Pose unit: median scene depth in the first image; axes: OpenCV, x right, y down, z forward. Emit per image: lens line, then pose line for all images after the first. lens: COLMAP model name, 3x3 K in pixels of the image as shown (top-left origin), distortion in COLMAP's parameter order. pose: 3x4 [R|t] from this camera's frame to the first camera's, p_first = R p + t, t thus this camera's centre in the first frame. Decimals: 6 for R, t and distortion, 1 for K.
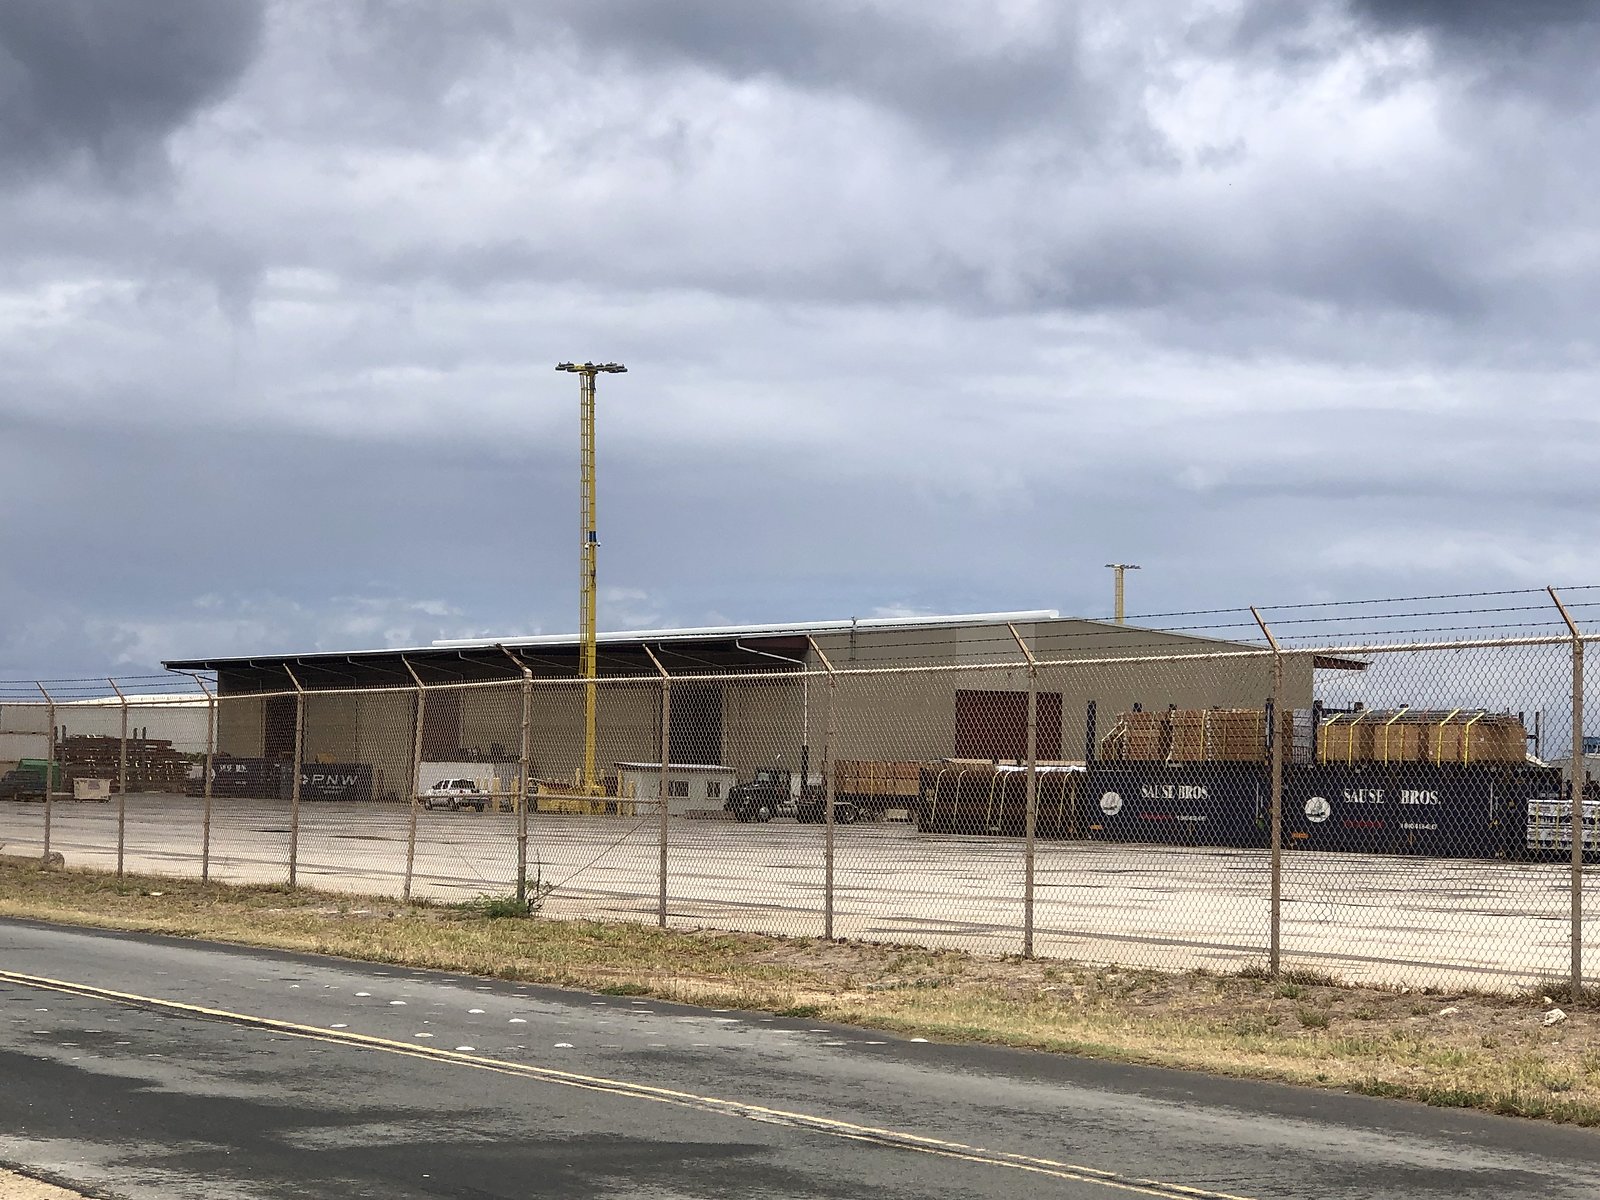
lens RADIAL K [[3548.5, 0, 802.0], [0, 3548.5, 603.6], [0, 0, 1]] dist [-0.027048, 0.000000]
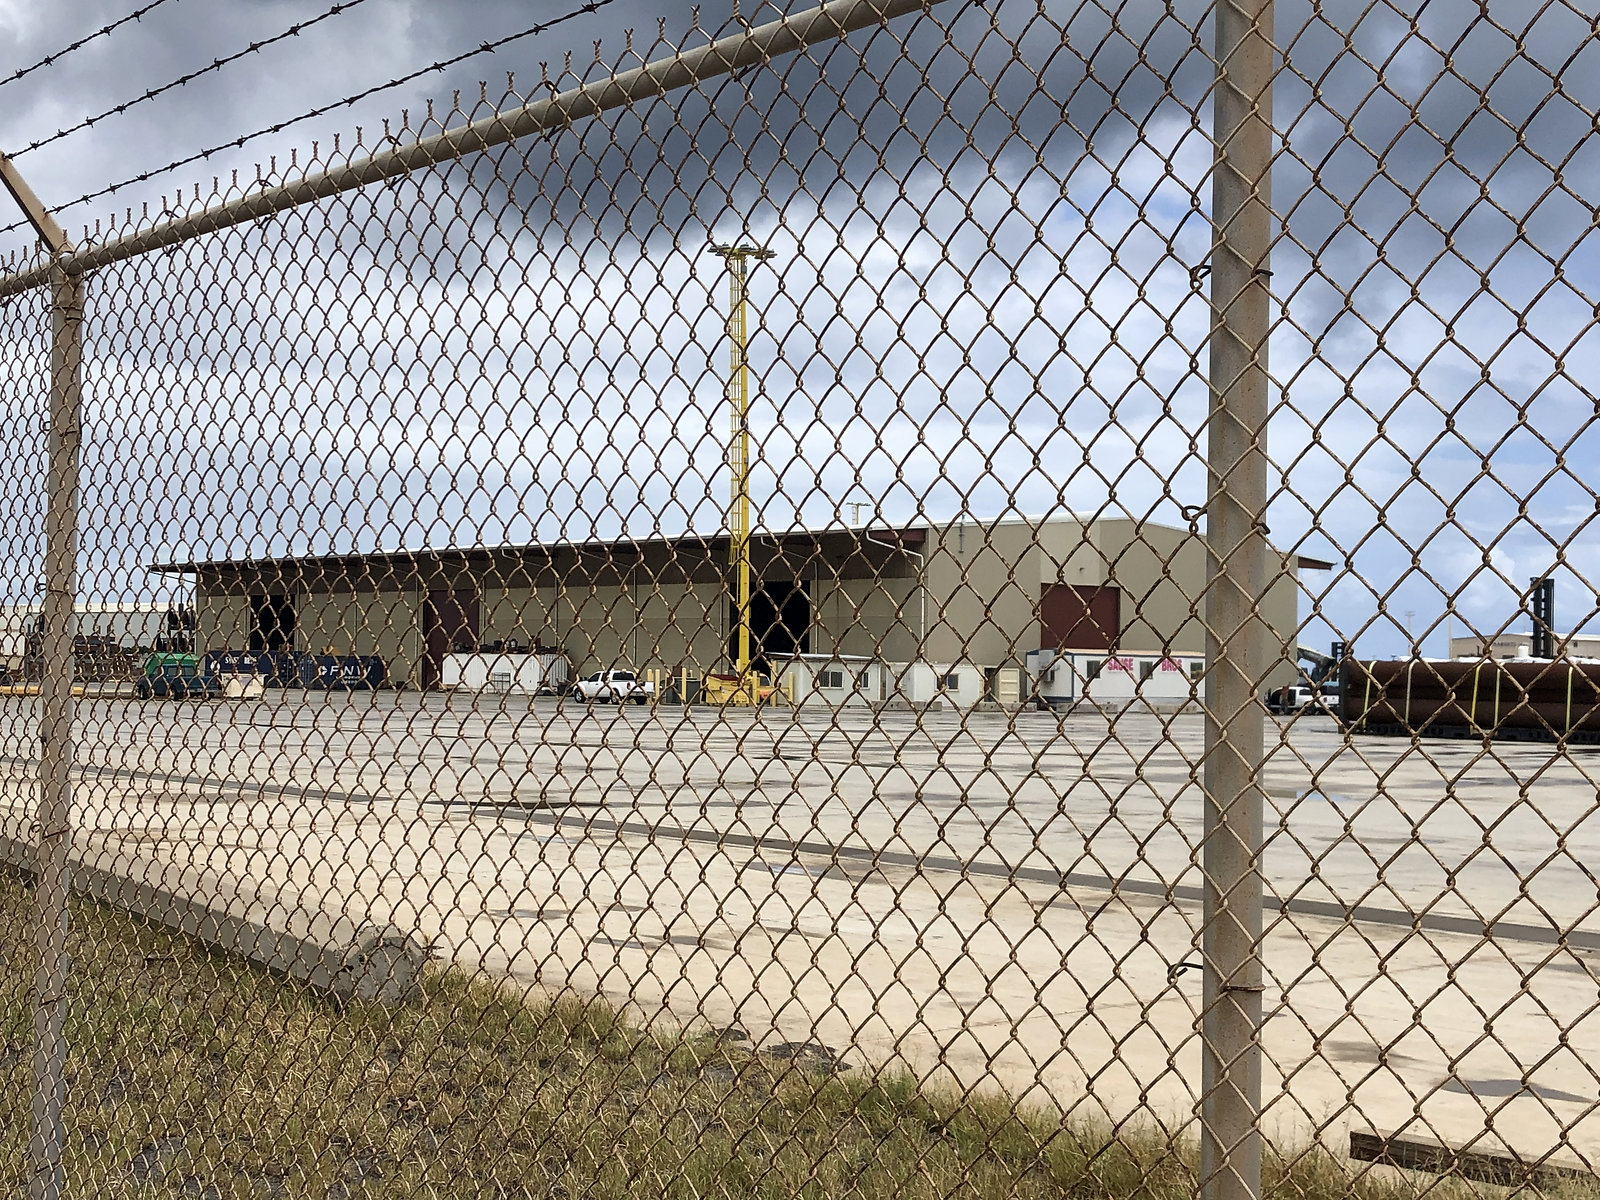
lens RADIAL K [[2078.9, 0, 804.1], [0, 2078.9, 597.3], [0, 0, 1]] dist [-0.010939, 0.000000]
pose [[0.977130, 0.003438, 0.212616, -0.222480], [-0.007220, 0.999829, 0.017015, 0.026025], [-0.212521, -0.018161, 0.976988, 0.590728]]
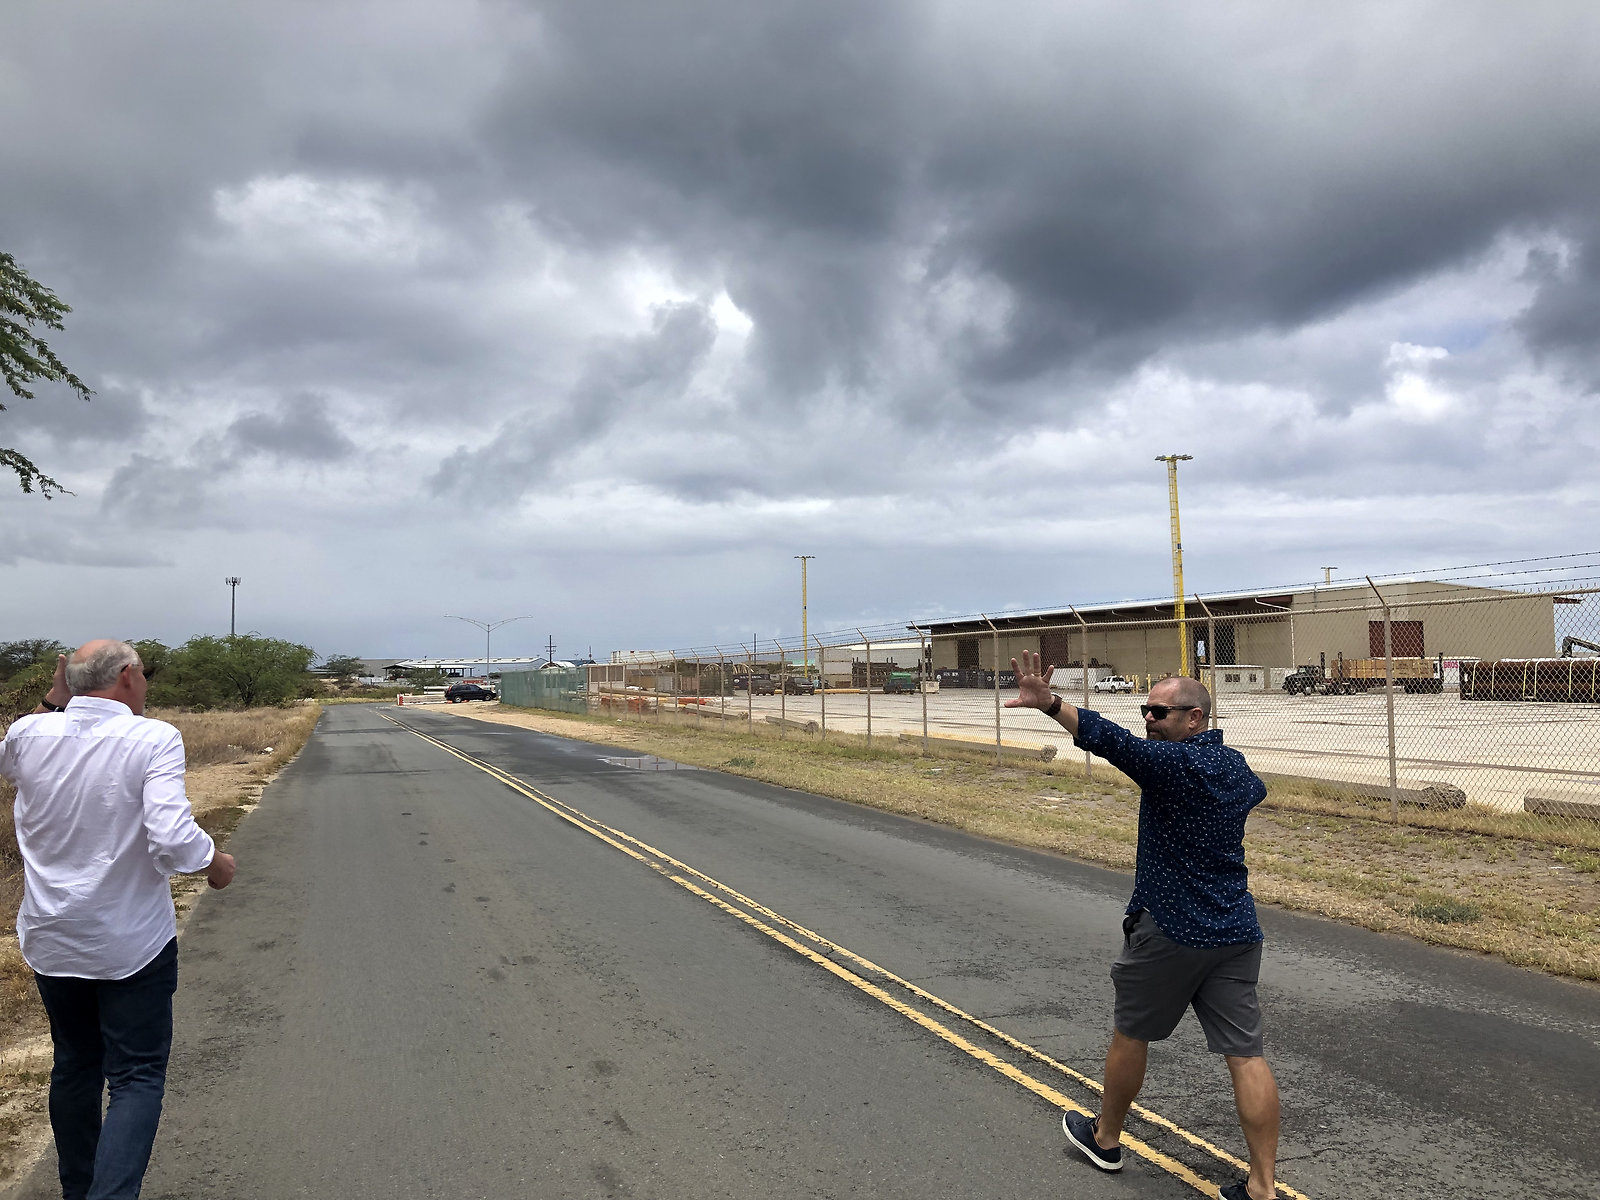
lens RADIAL K [[1298.2, 0, 794.5], [0, 1298.2, 598.0], [0, 0, 1]] dist [-0.016007, 0.013356]
pose [[0.978030, -0.042150, -0.204159, -0.161887], [0.039809, 0.999086, -0.015561, 0.015251], [0.204628, 0.007092, 0.978814, 0.380959]]
